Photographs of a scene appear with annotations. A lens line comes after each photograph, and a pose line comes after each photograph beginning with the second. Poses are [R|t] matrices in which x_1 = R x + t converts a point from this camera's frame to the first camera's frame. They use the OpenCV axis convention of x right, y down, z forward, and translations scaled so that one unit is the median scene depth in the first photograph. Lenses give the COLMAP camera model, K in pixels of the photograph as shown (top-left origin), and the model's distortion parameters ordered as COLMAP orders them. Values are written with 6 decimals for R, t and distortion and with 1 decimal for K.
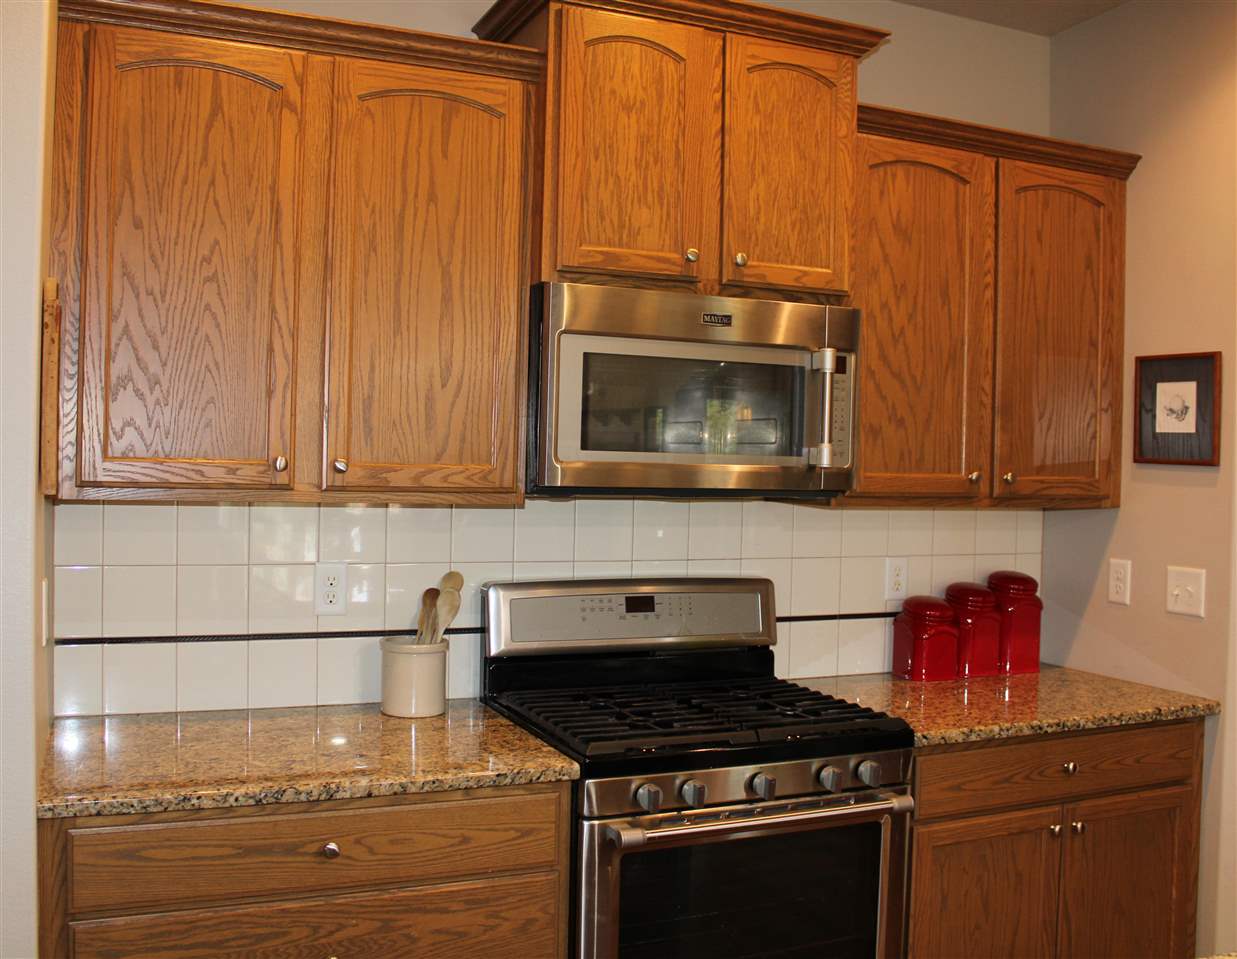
lens RADIAL K [[1184.3, 0, 615.4], [0, 1184.3, 478.8], [0, 0, 1]] dist [-0.030347, 0.000000]
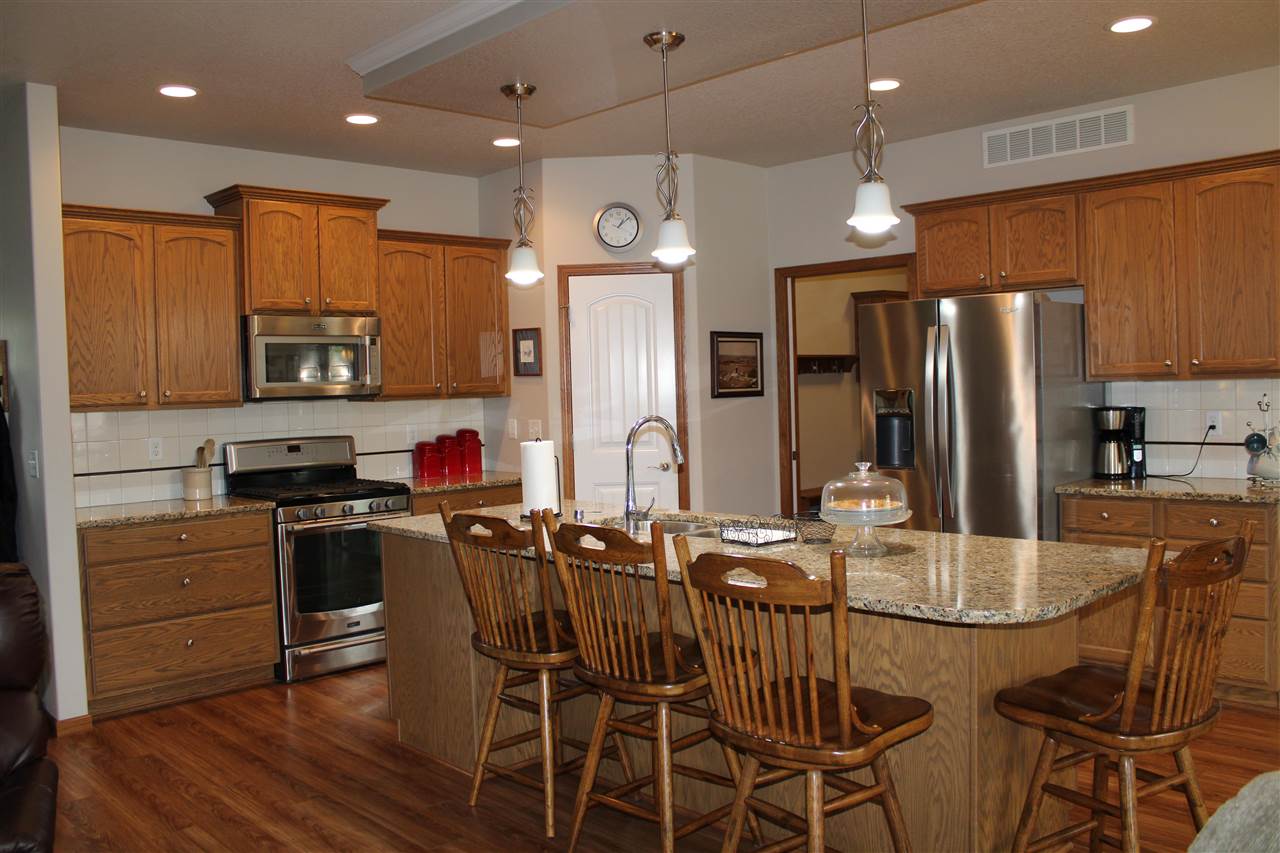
lens RADIAL K [[1070.9, 0, 637.7], [0, 1070.9, 418.1], [0, 0, 1]] dist [-0.129677, 0.035238]
pose [[0.937679, -0.060042, 0.342275, -0.057536], [0.054399, 0.998179, 0.026071, 0.033402], [-0.343217, -0.005827, 0.939238, -1.274778]]
